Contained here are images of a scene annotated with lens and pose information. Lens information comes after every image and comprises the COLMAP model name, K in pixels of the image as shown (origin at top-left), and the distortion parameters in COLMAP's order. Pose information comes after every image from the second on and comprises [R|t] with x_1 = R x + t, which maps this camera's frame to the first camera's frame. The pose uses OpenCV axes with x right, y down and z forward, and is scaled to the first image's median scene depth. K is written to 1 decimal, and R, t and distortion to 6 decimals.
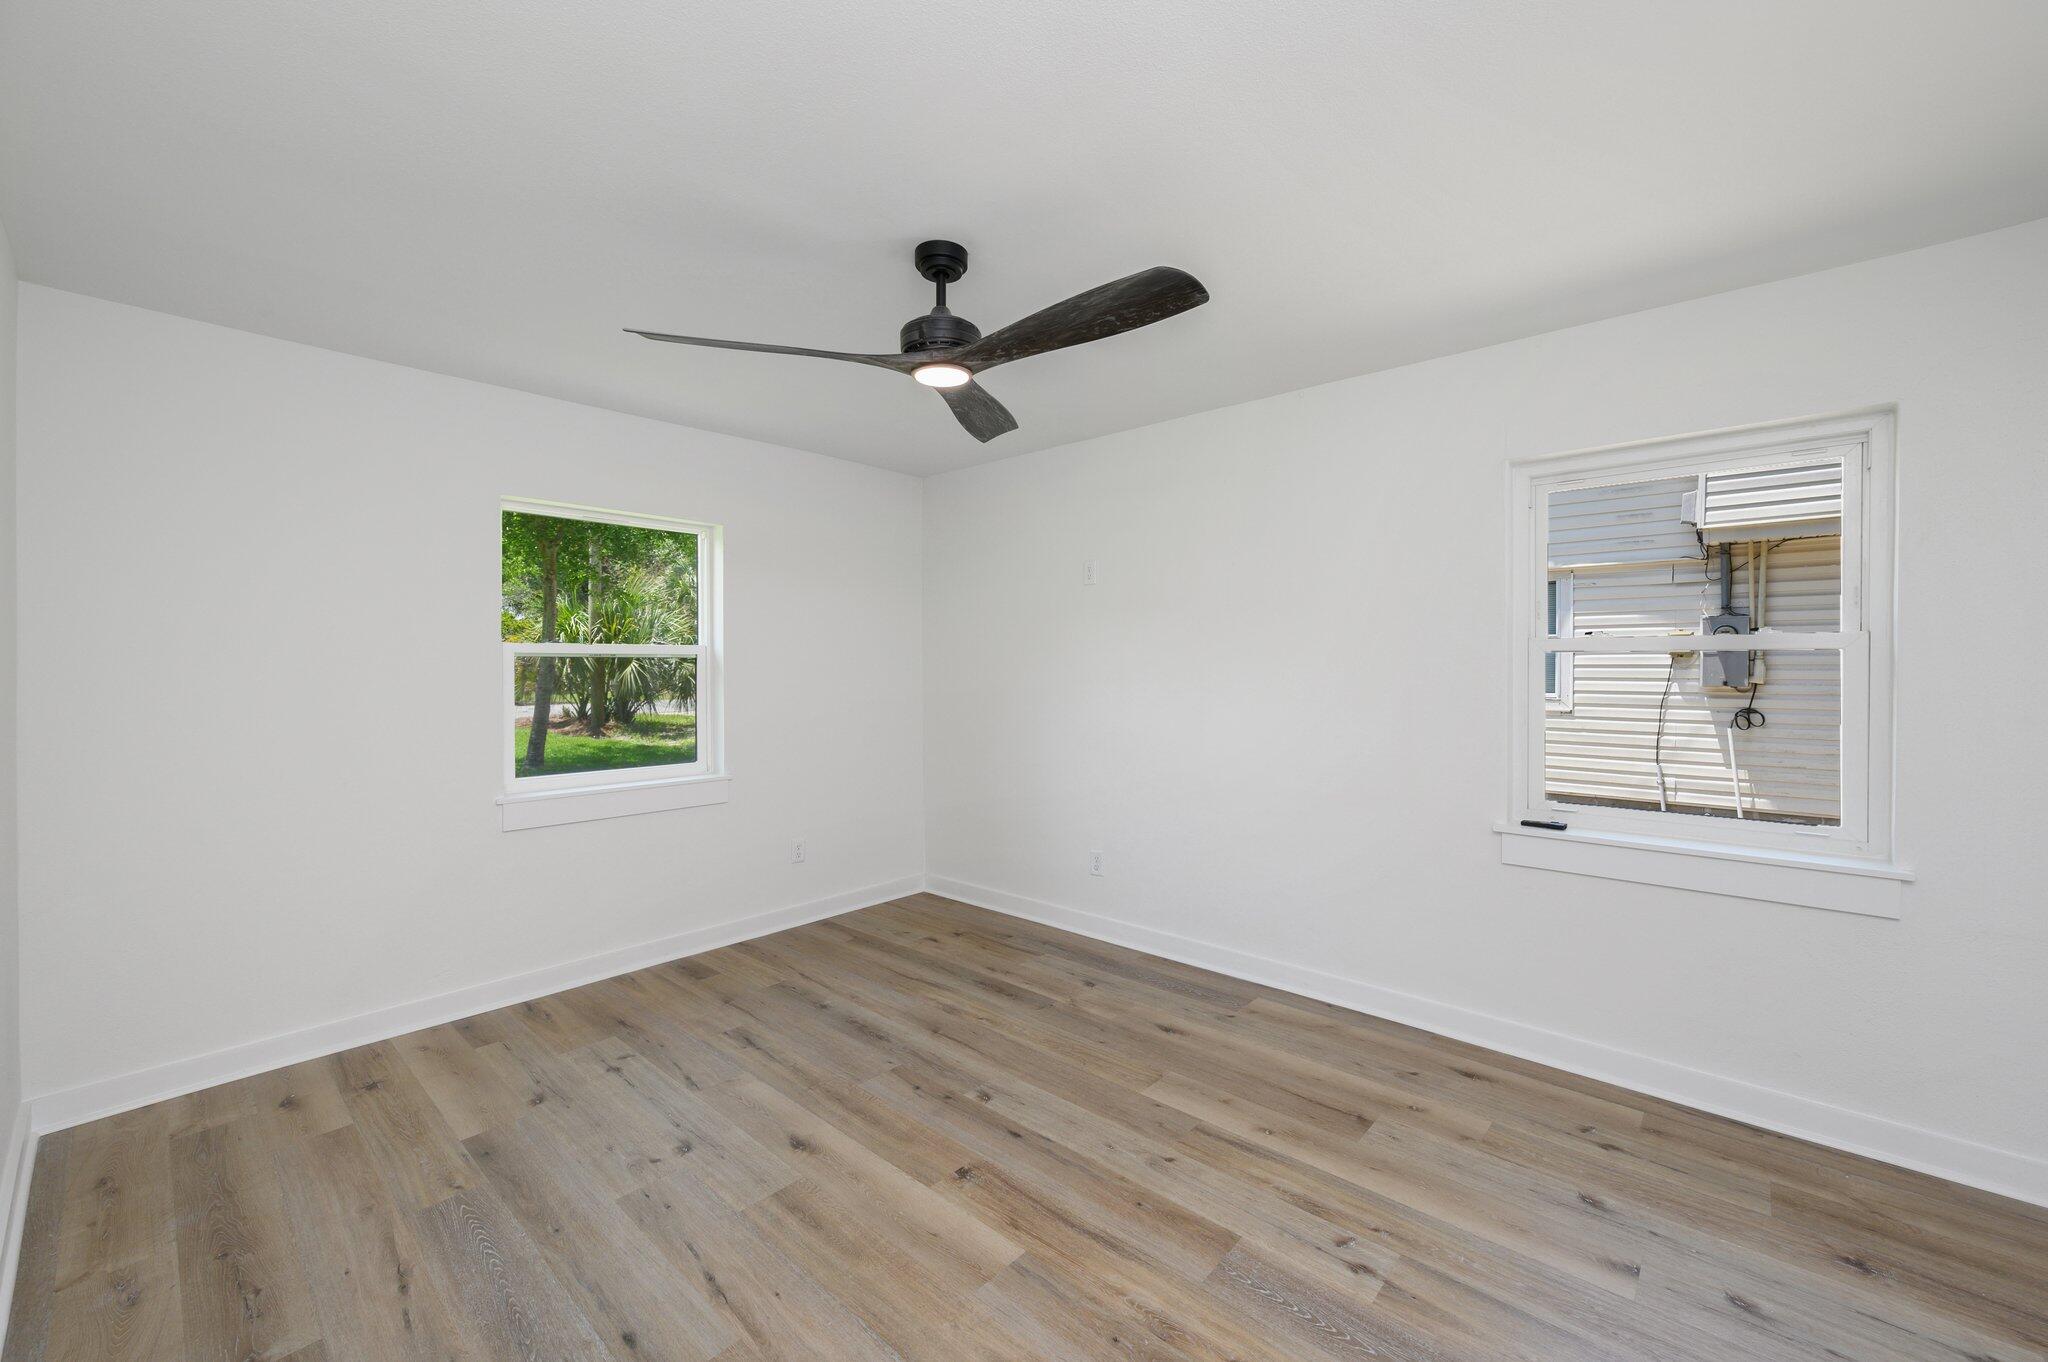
lens RADIAL K [[818.3, 0, 1019.5], [0, 818.3, 677.2], [0, 0, 1]] dist [-0.002159, 0.000564]
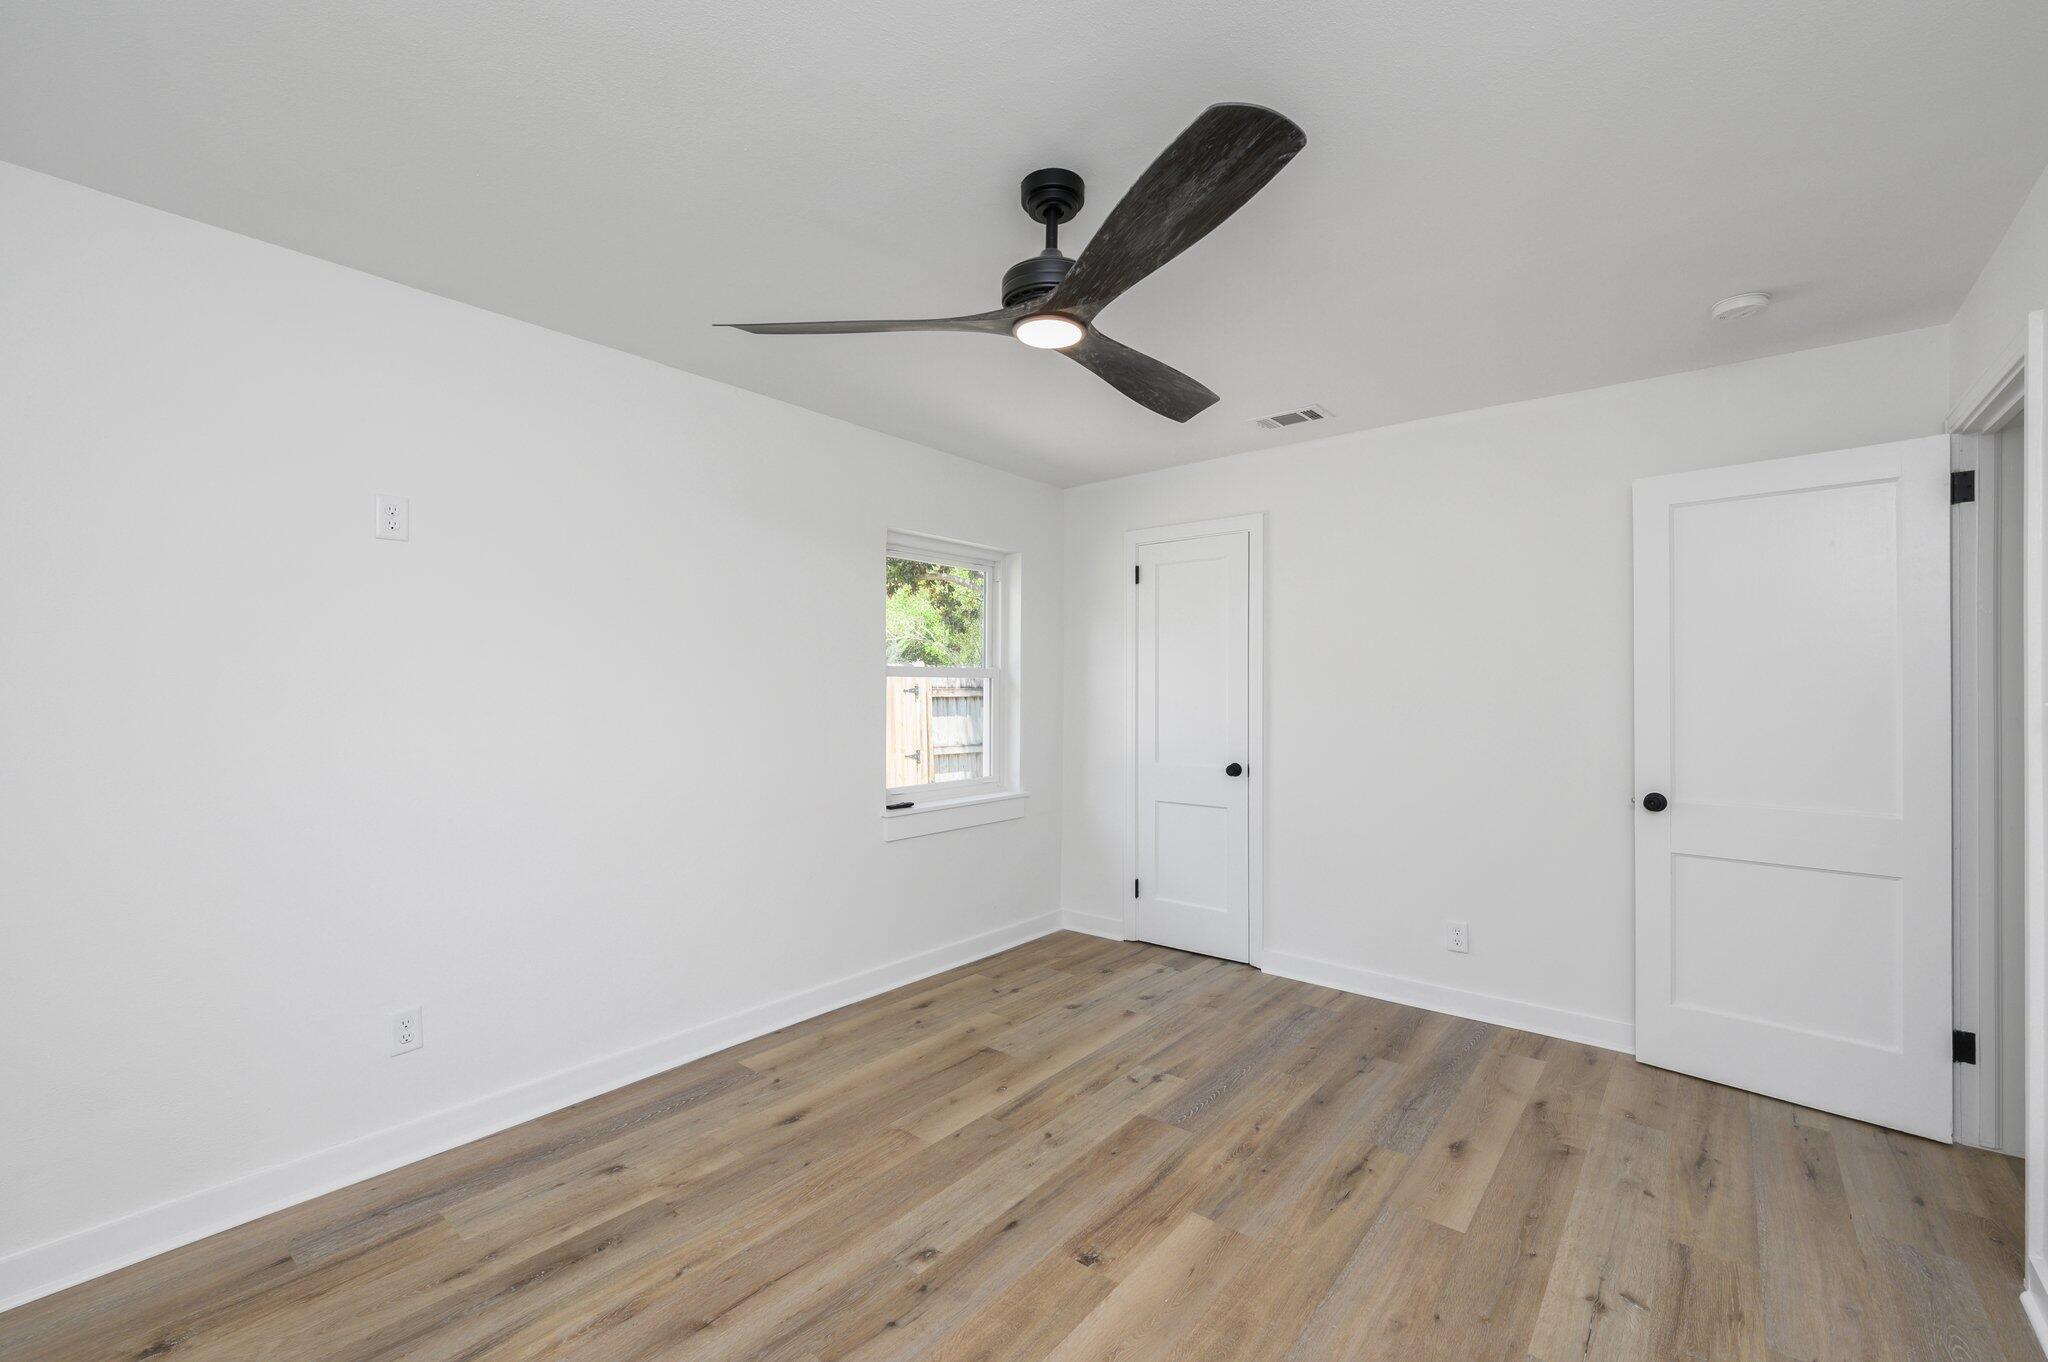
lens RADIAL K [[878.0, 0, 1031.0], [0, 878.0, 684.7], [0, 0, 1]] dist [-0.000050, -0.001548]
pose [[-0.074010, 0.004717, 0.997246, -0.916675], [0.012432, 0.999915, -0.003807, -0.009023], [-0.997180, 0.012116, -0.074062, 1.020347]]
